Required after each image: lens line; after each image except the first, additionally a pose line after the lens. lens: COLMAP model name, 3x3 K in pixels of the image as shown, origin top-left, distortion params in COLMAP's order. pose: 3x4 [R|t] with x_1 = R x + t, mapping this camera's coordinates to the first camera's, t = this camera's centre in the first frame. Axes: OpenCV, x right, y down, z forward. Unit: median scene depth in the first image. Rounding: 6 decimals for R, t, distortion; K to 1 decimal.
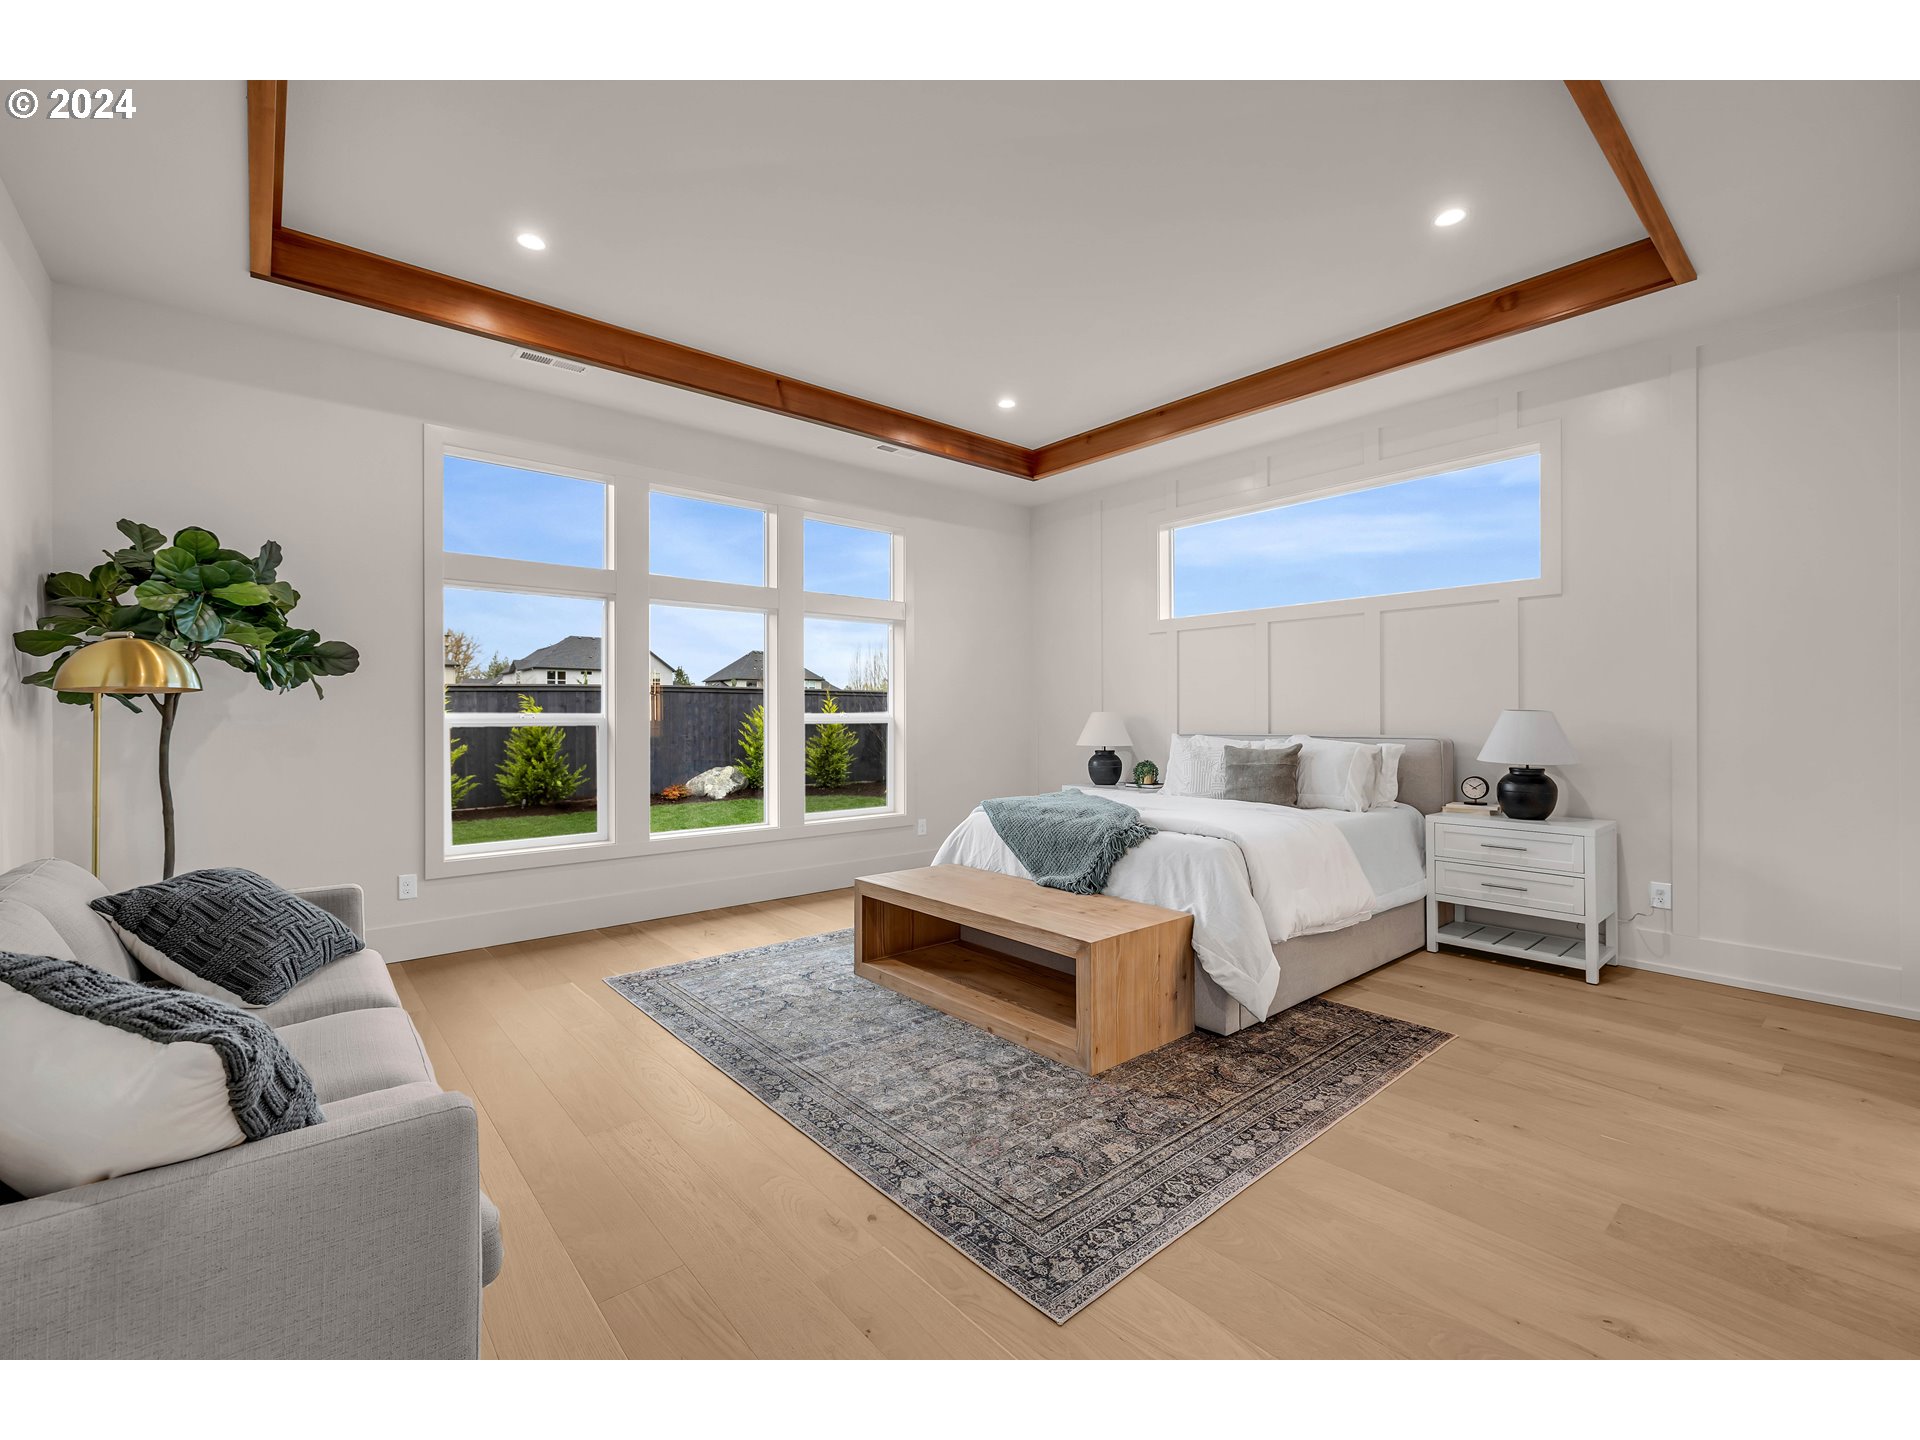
lens RADIAL K [[821.1, 0, 954.3], [0, 821.1, 706.3], [0, 0, 1]] dist [-0.002021, -0.000422]
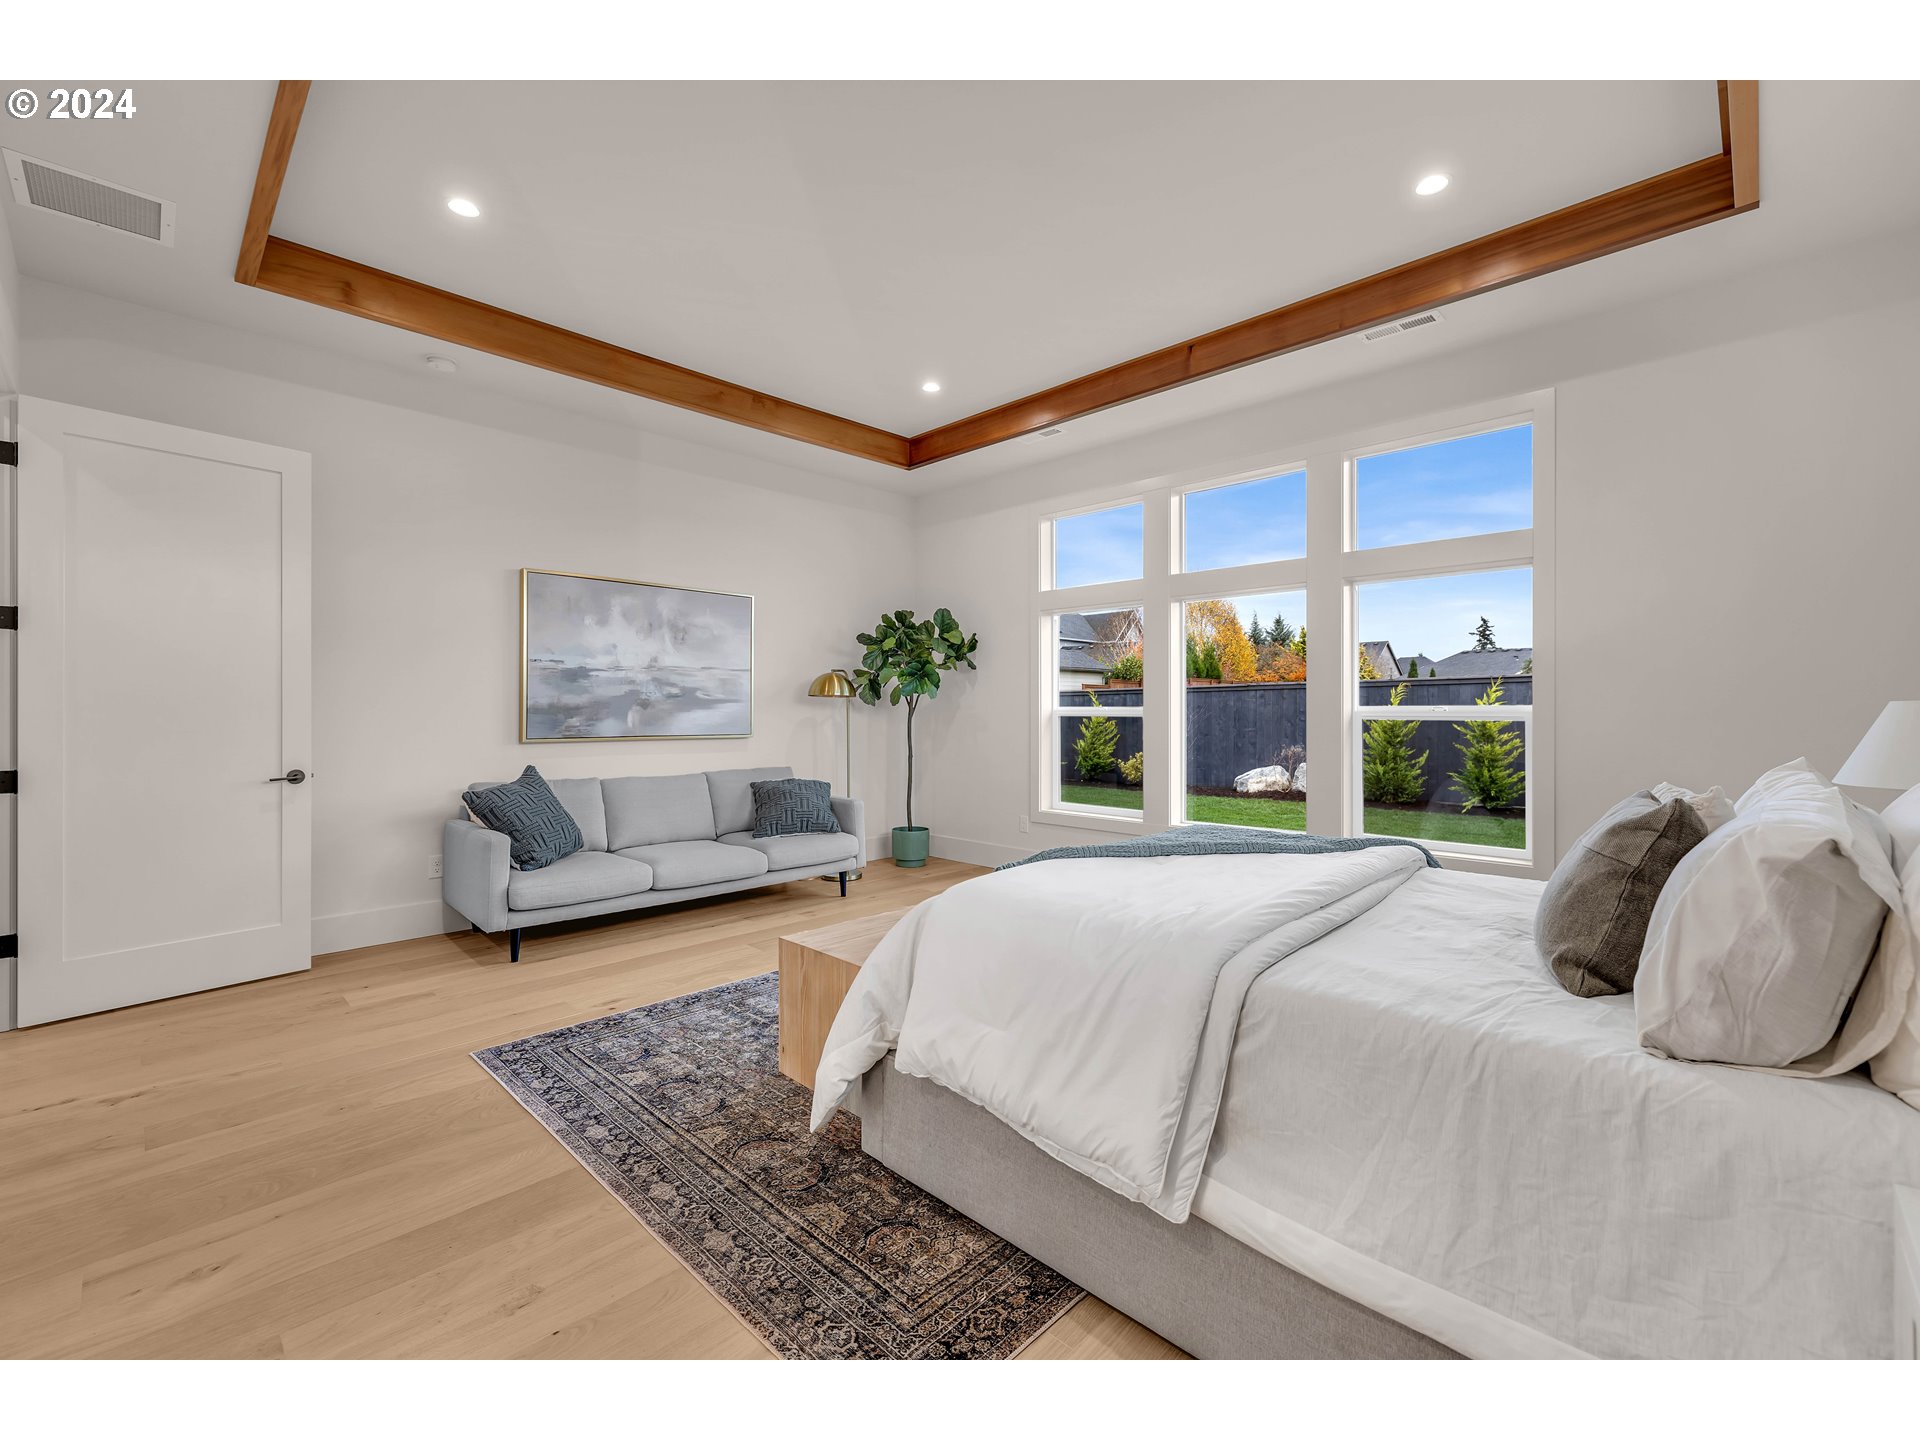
lens RADIAL K [[809.2, 0, 960.0], [0, 809.2, 720.0], [0, 0, 1]] dist [0.000939, 0.000305]
pose [[0.091110, 0.019218, -0.995655, 1.226131], [0.010943, 0.999734, 0.020298, 0.001896], [0.995781, -0.012745, 0.090875, 1.192292]]
